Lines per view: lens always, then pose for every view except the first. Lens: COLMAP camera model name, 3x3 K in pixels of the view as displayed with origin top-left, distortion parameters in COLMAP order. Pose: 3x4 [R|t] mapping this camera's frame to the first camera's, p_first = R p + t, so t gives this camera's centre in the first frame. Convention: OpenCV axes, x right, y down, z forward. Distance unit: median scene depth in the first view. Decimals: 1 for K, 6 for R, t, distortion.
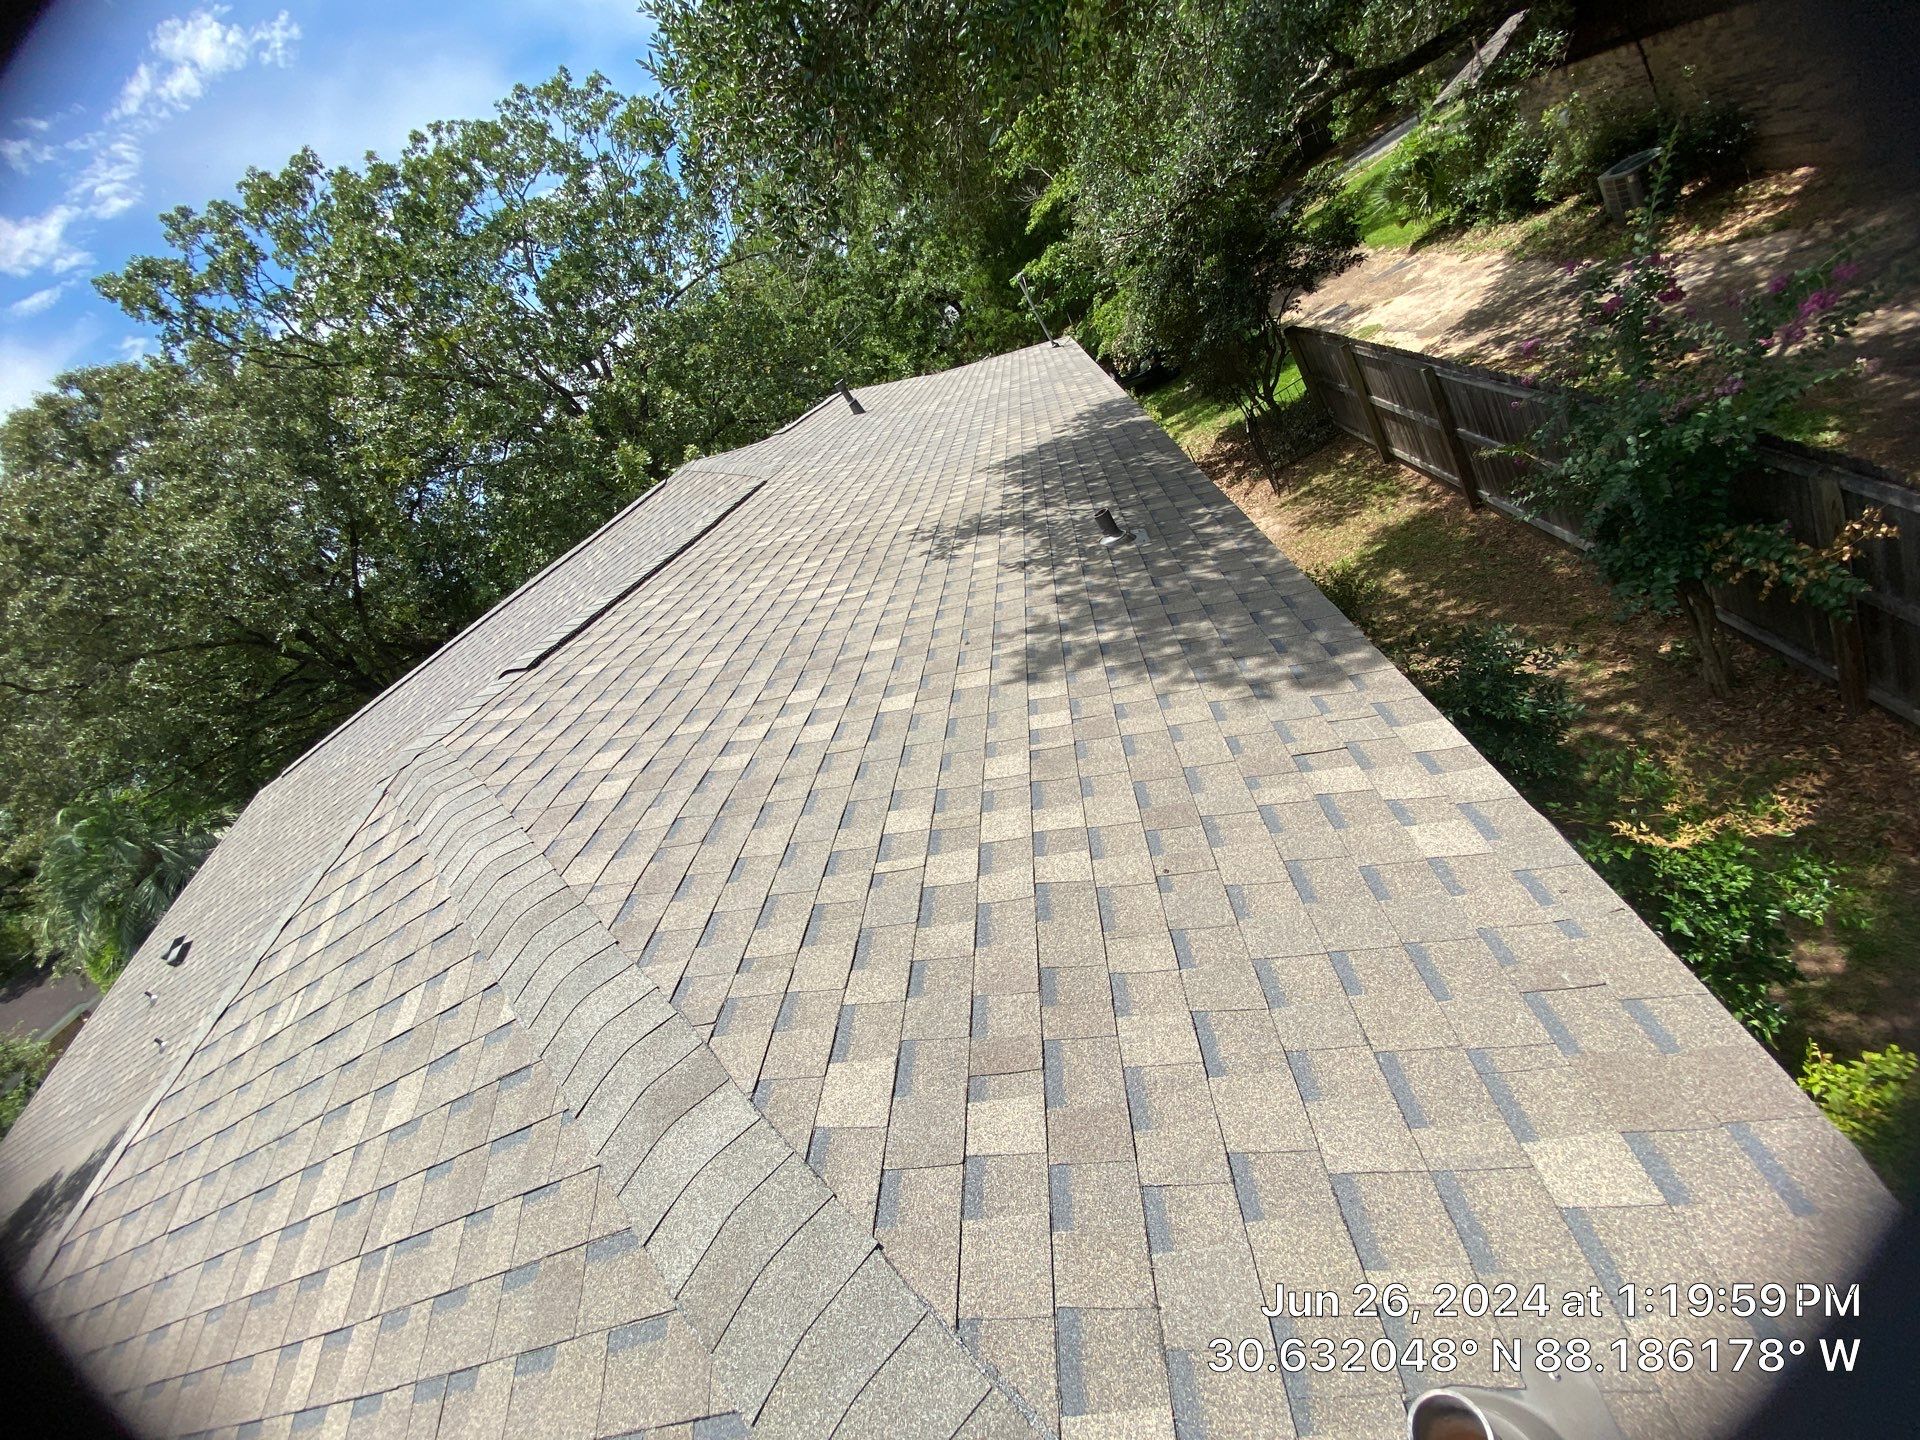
lens RADIAL K [[772.7, 0, 961.9], [0, 772.7, 730.6], [0, 0, 1]] dist [0.002558, -0.011601]
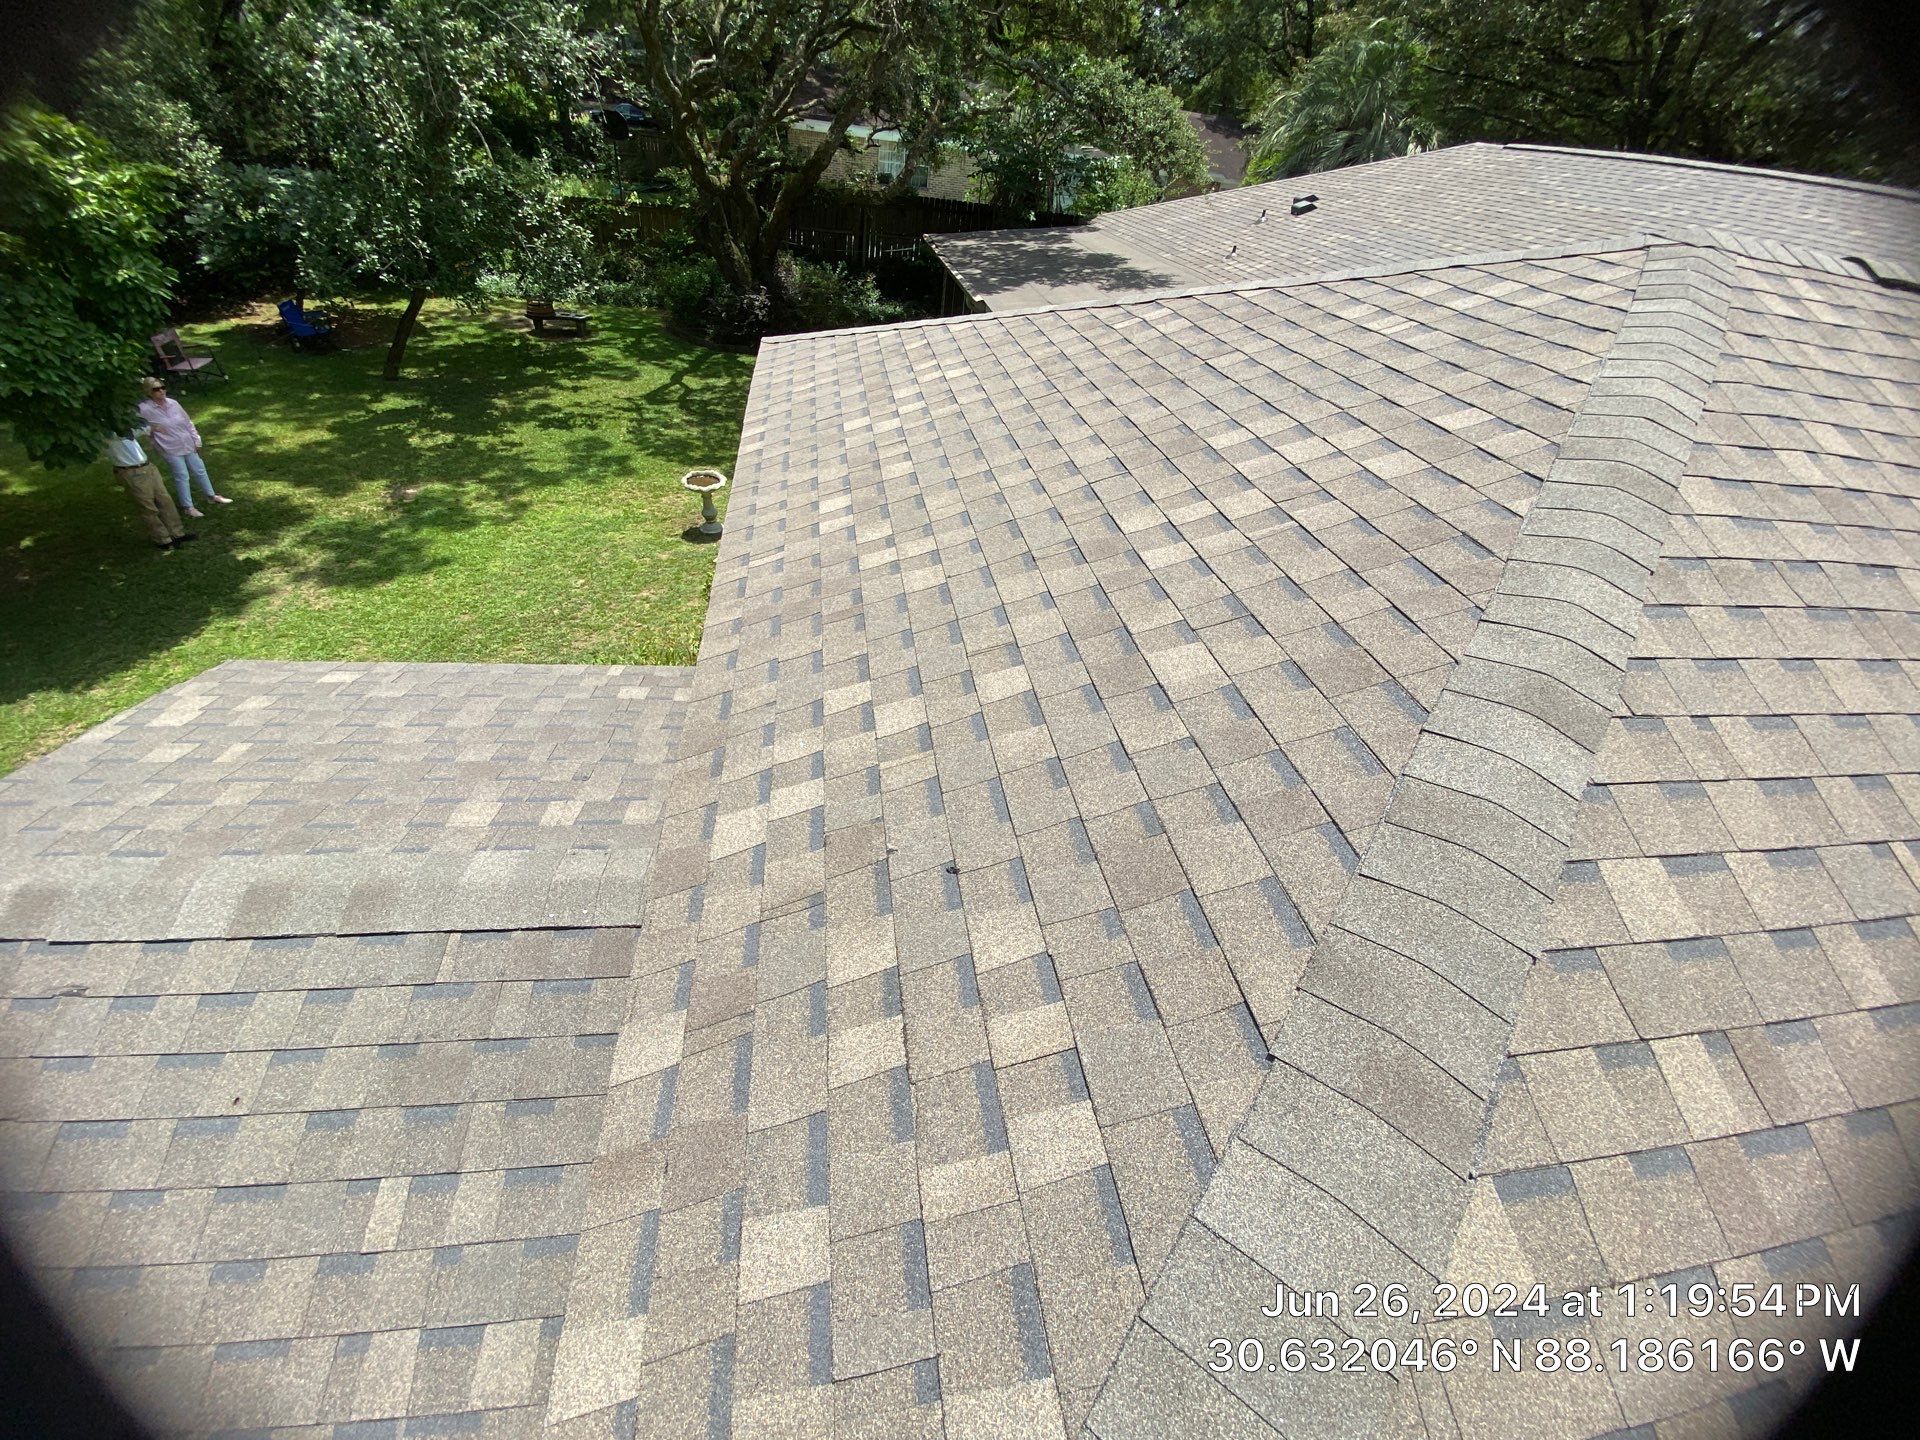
lens RADIAL K [[772.7, 0, 961.9], [0, 772.7, 730.6], [0, 0, 1]] dist [0.002558, -0.011601]
pose [[0.119019, 0.946825, -0.298927, -0.063043], [-0.630708, 0.304619, 0.713733, 0.117061], [0.766839, 0.103588, 0.633425, -0.082083]]
